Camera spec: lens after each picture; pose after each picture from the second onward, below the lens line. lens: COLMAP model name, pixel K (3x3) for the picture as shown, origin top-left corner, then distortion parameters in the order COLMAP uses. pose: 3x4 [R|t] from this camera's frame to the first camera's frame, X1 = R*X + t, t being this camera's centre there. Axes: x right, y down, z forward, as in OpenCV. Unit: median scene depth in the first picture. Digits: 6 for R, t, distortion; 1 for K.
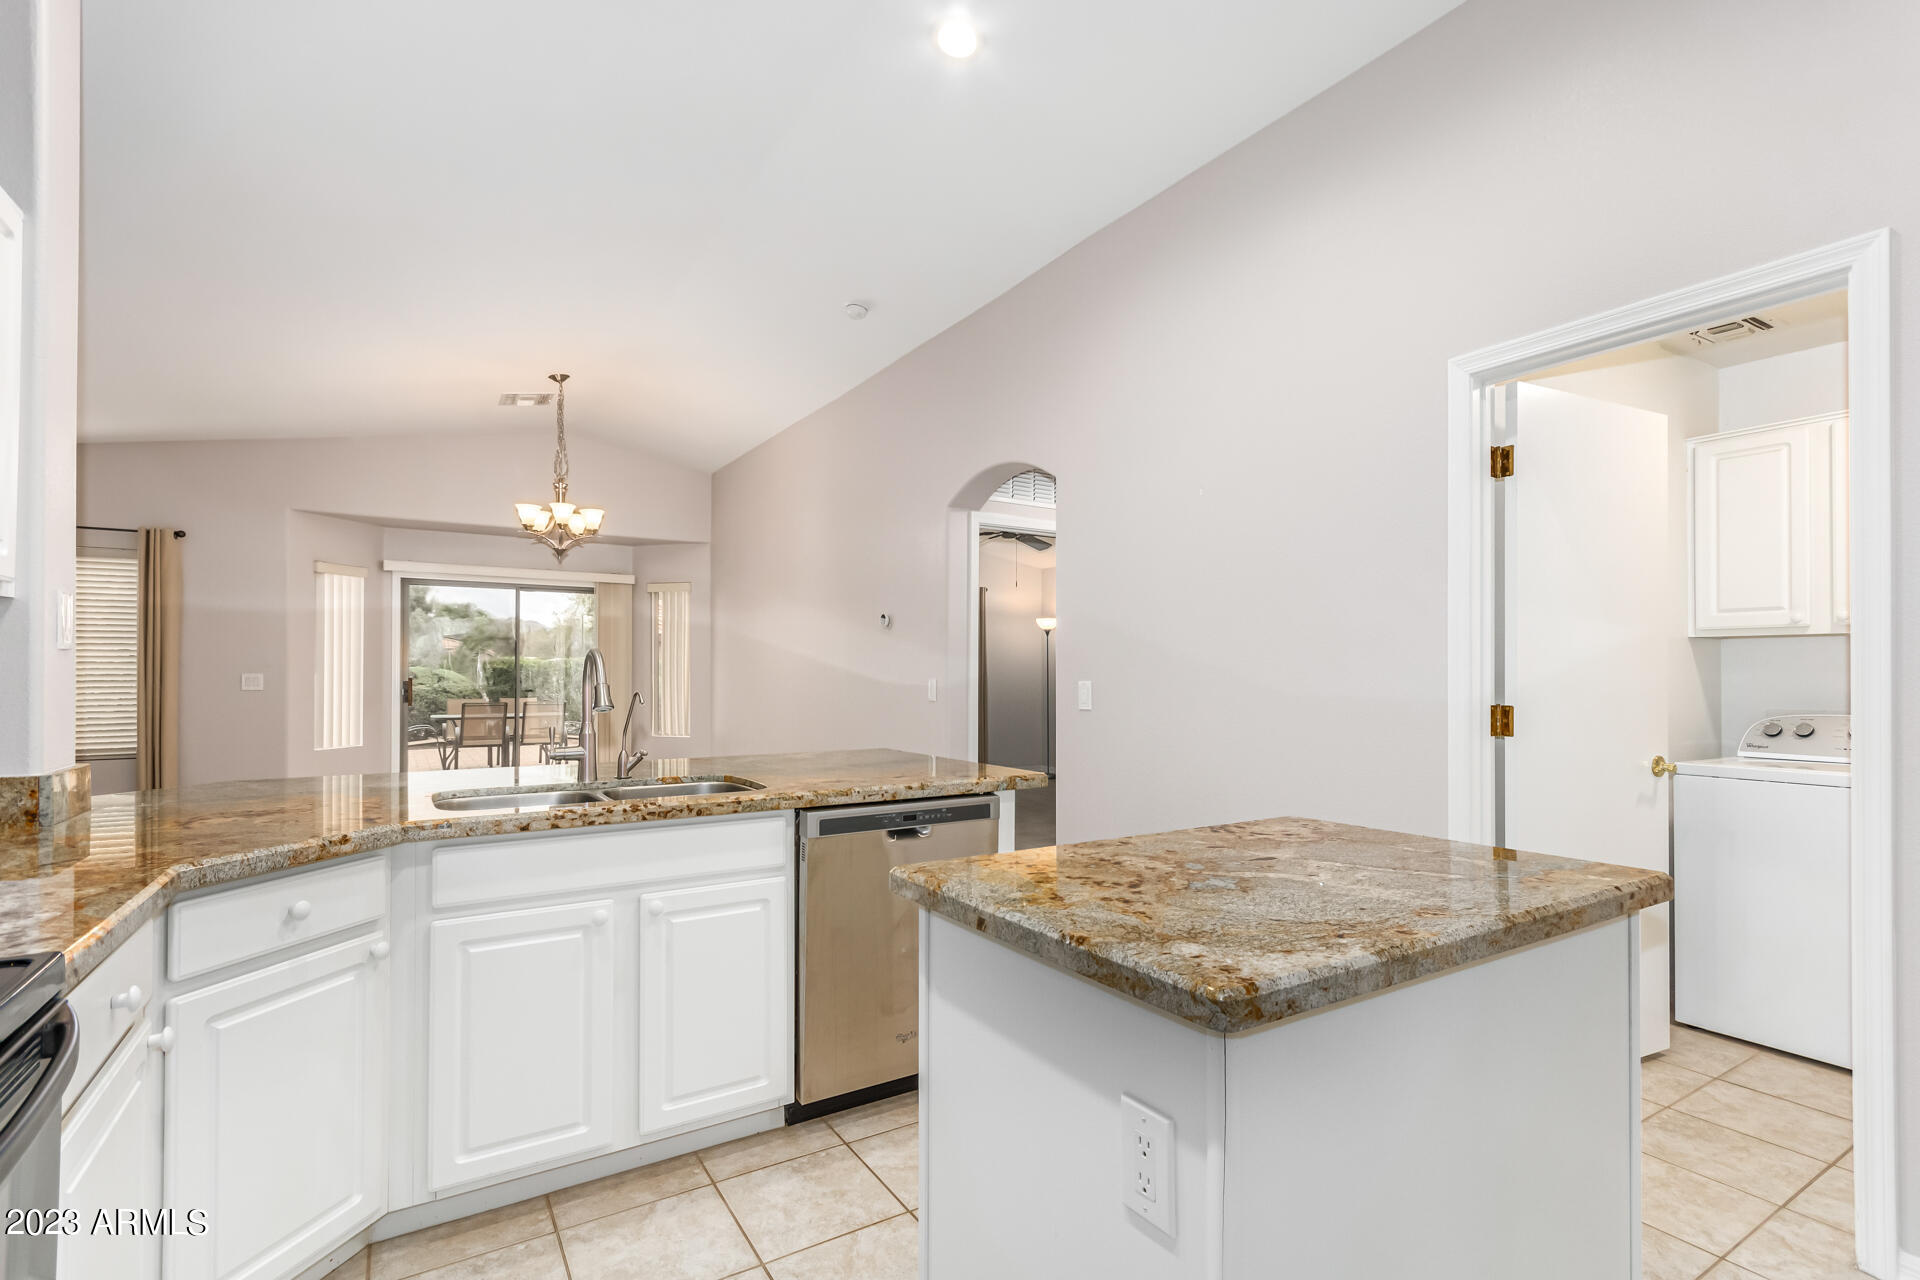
lens RADIAL K [[892.3, 0, 938.2], [0, 892.3, 672.4], [0, 0, 1]] dist [-0.000358, 0.001457]
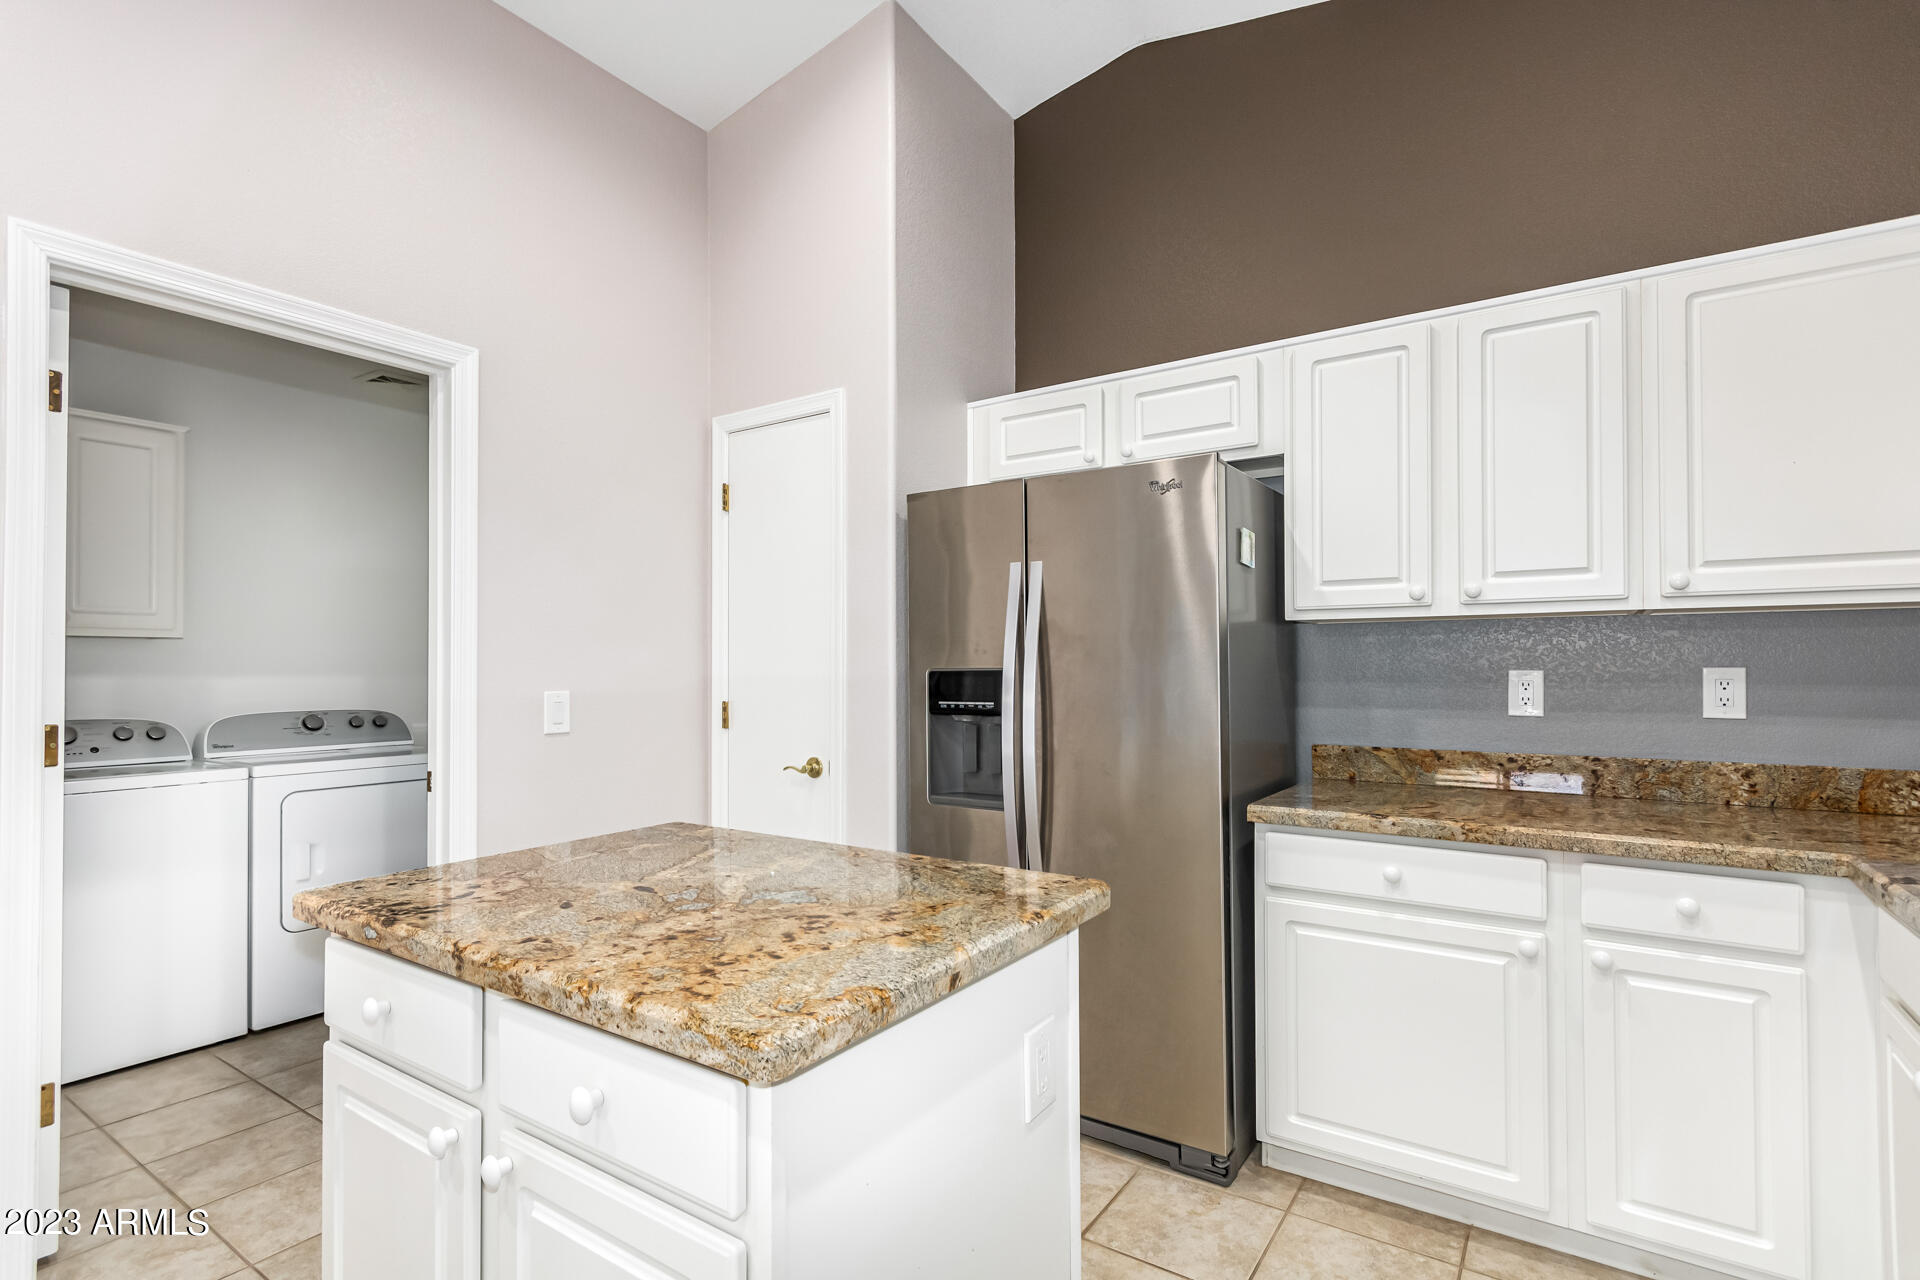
lens RADIAL K [[892.3, 0, 970.7], [0, 892.3, 648.7], [0, 0, 1]] dist [-0.000358, 0.001457]
pose [[-0.405225, 0.016119, 0.914075, -0.313113], [0.003254, 0.999864, -0.016190, -0.009271], [-0.914211, -0.003586, -0.405222, 0.561580]]
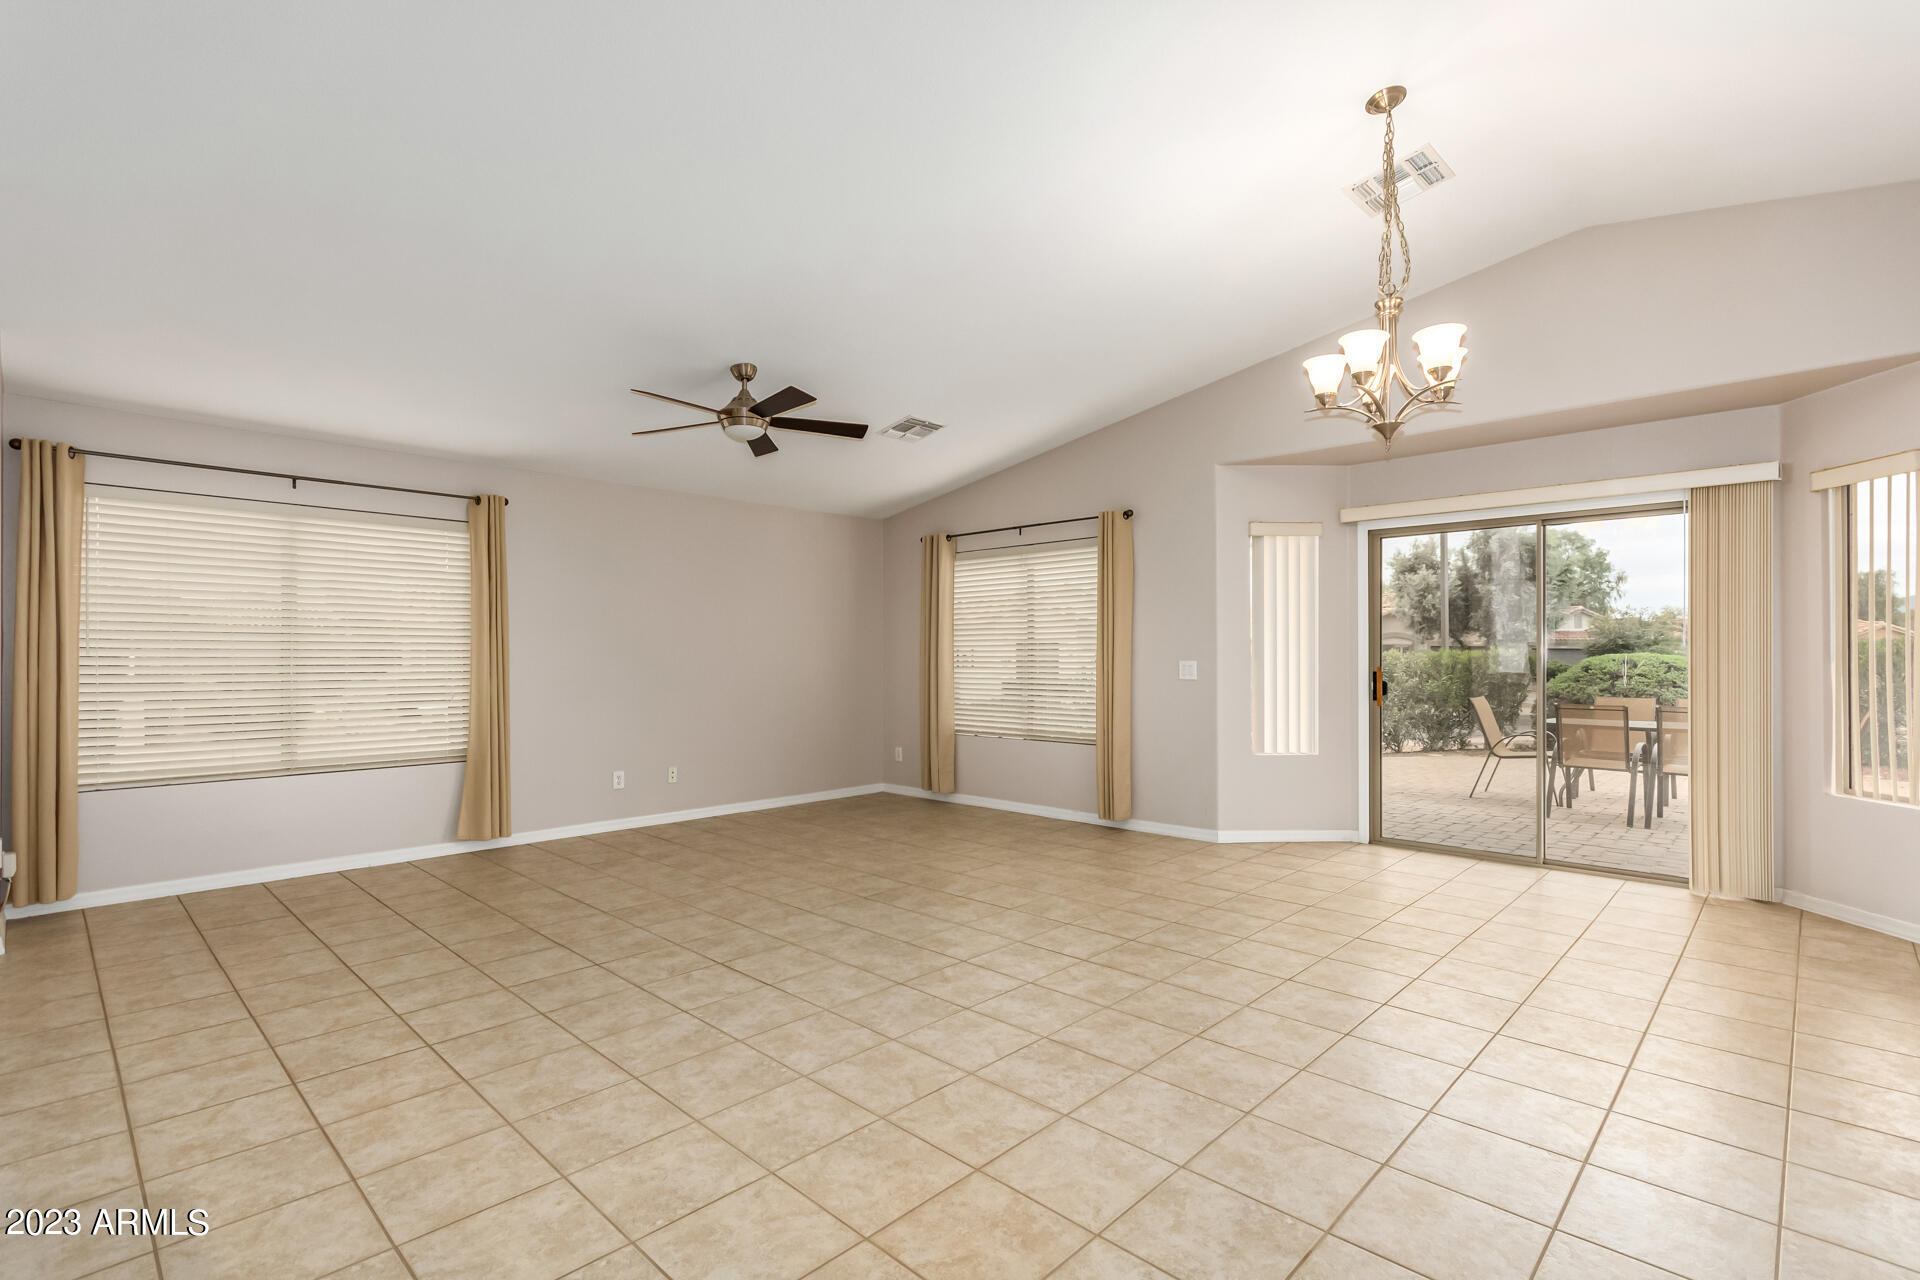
lens RADIAL K [[892.3, 0, 978.7], [0, 892.3, 658.4], [0, 0, 1]] dist [-0.000358, 0.001457]
pose [[0.271782, -0.003296, -0.962353, 0.038742], [-0.000069, 0.999994, -0.003444, 0.004475], [0.962359, 0.001002, 0.271780, 1.355749]]
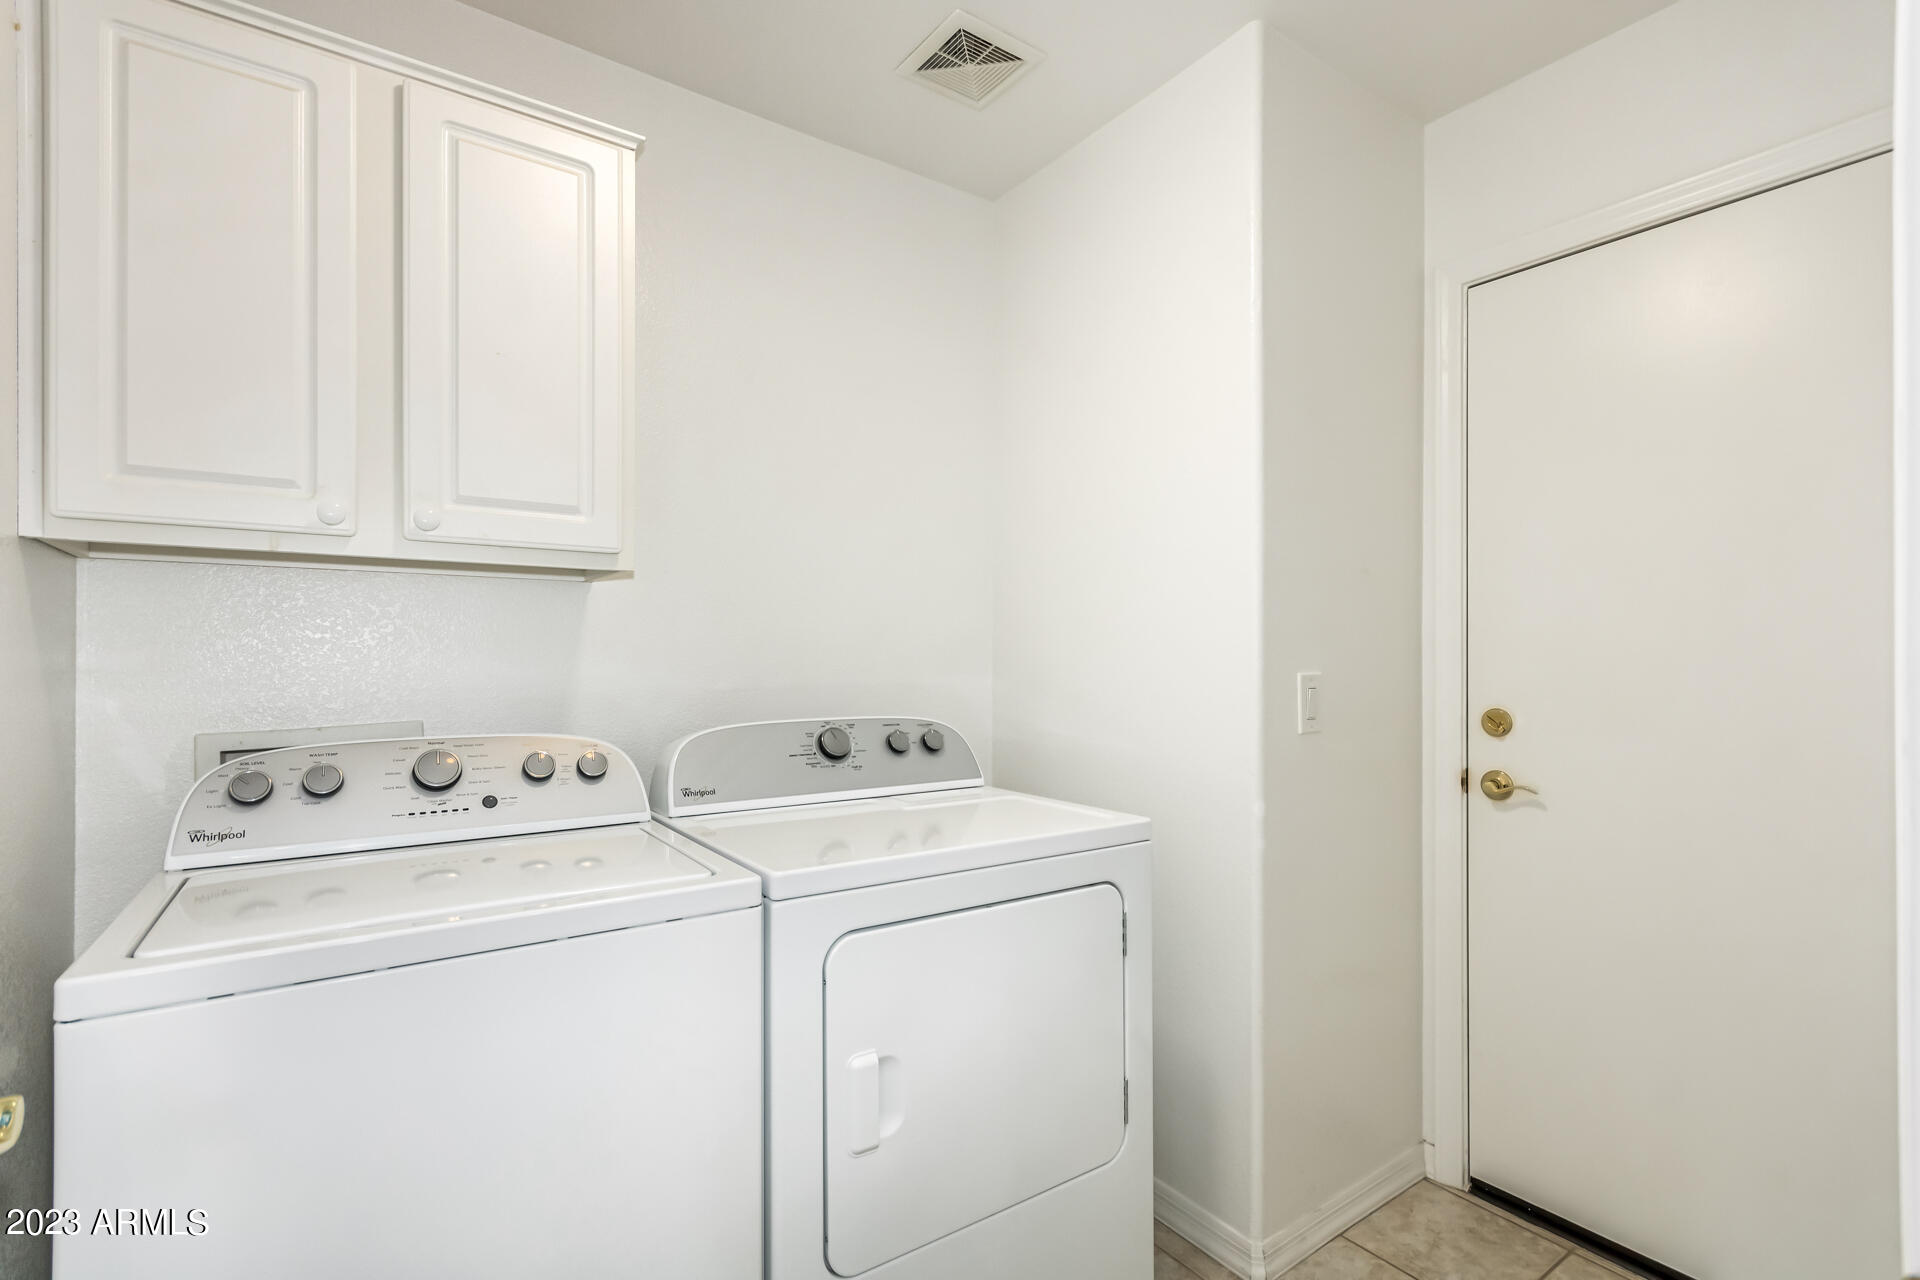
lens RADIAL K [[892.3, 0, 969.6], [0, 892.3, 635.9], [0, 0, 1]] dist [-0.000358, 0.001457]
pose [[-0.058503, 0.006264, 0.998268, 0.632263], [-0.005926, 0.999961, -0.006622, -0.004077], [-0.998270, -0.006303, -0.058464, 0.863752]]
